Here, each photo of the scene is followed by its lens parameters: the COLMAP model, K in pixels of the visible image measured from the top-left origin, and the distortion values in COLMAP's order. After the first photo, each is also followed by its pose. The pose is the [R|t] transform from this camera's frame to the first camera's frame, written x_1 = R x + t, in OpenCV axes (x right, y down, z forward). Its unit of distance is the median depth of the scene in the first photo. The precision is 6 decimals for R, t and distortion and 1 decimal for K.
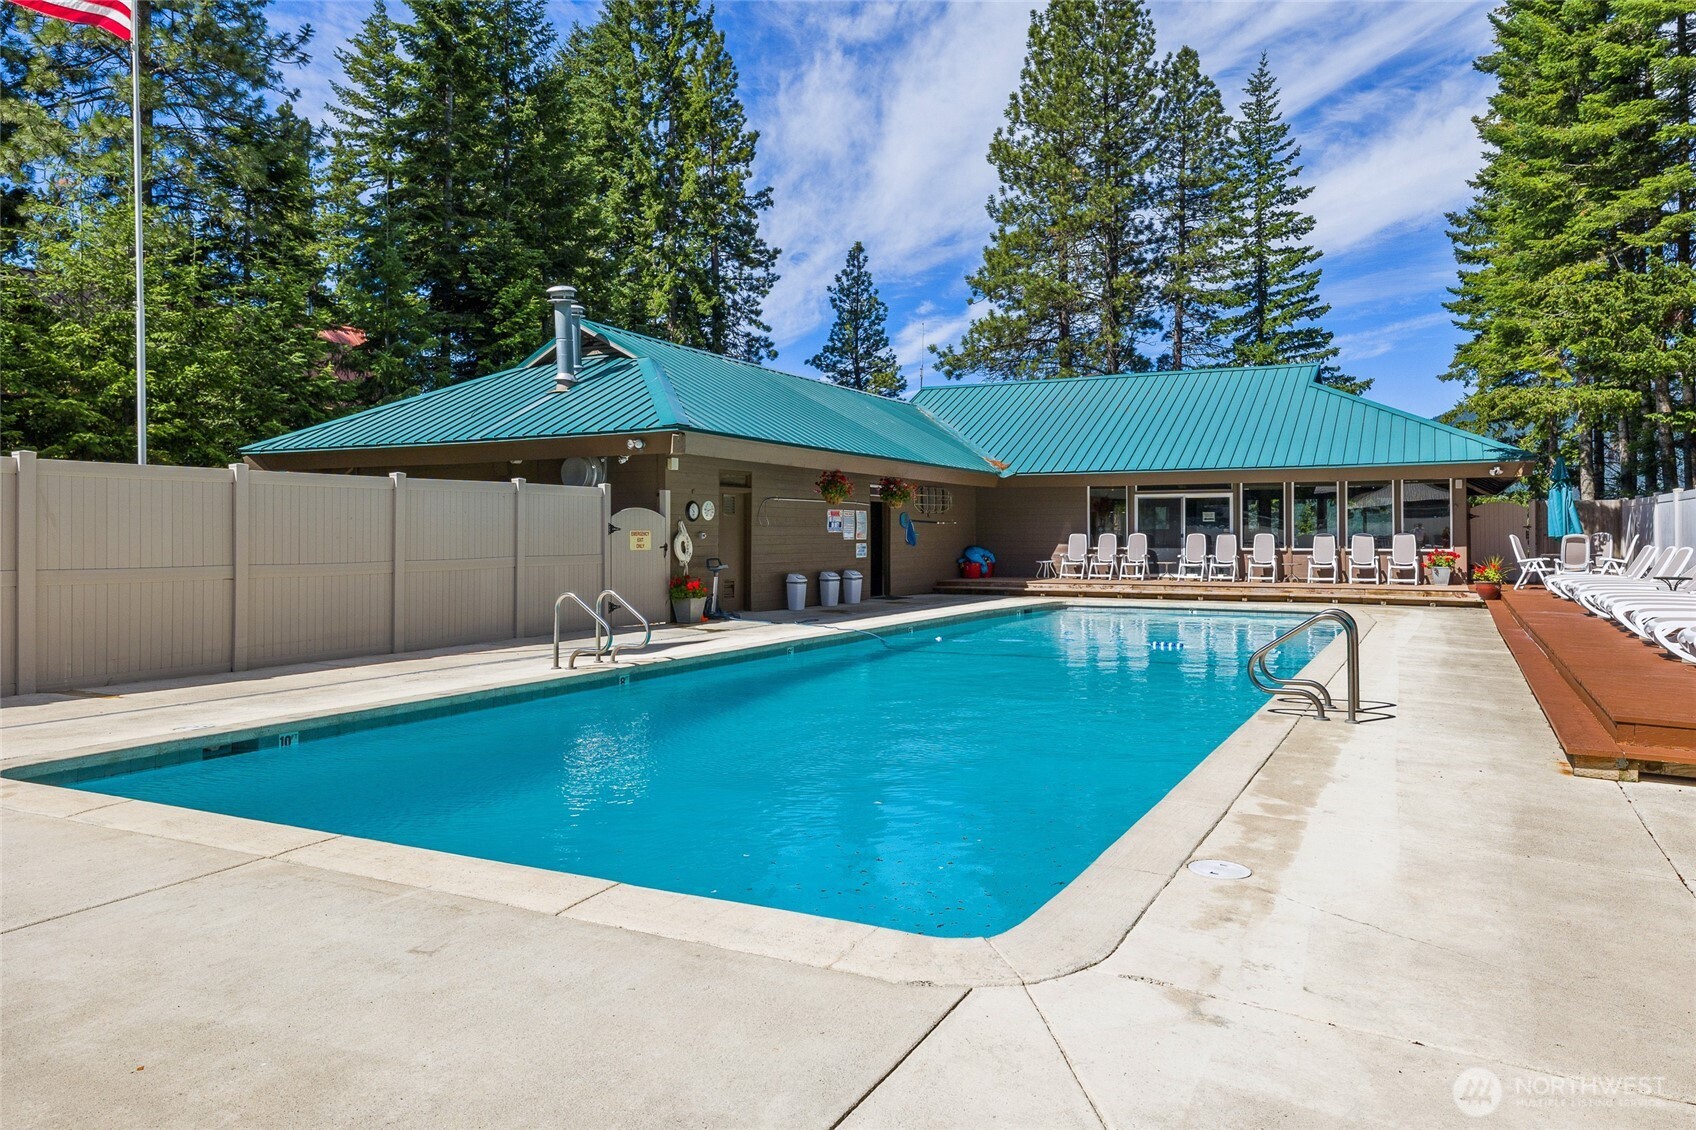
lens RADIAL K [[1135.5, 0, 854.7], [0, 1135.5, 525.2], [0, 0, 1]] dist [0.016304, -0.006075]
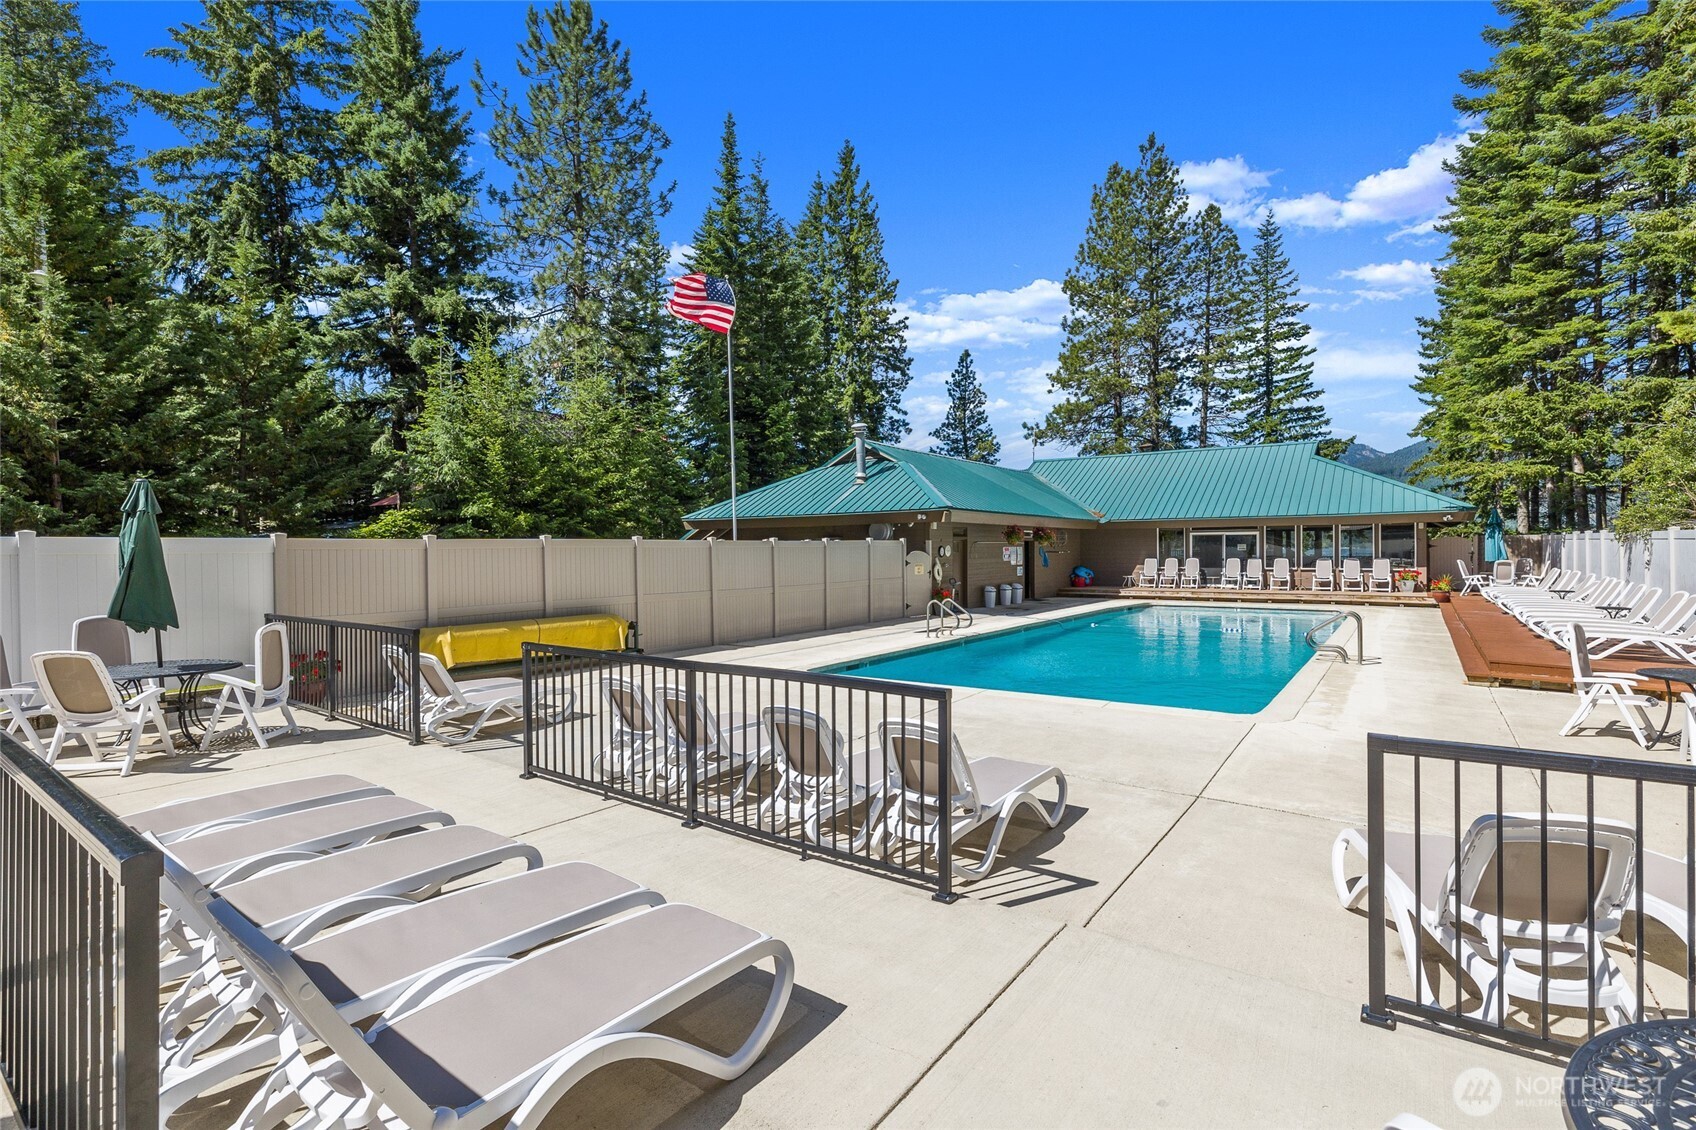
lens RADIAL K [[768.0, 0, 848.0], [0, 768.0, 565.0], [0, 0, 1]] dist [0.001008, 0.000996]
pose [[0.988000, -0.004052, -0.154404, -0.054238], [0.007436, 0.999744, 0.021347, -0.009687], [0.154278, -0.022239, 0.987777, -0.106173]]
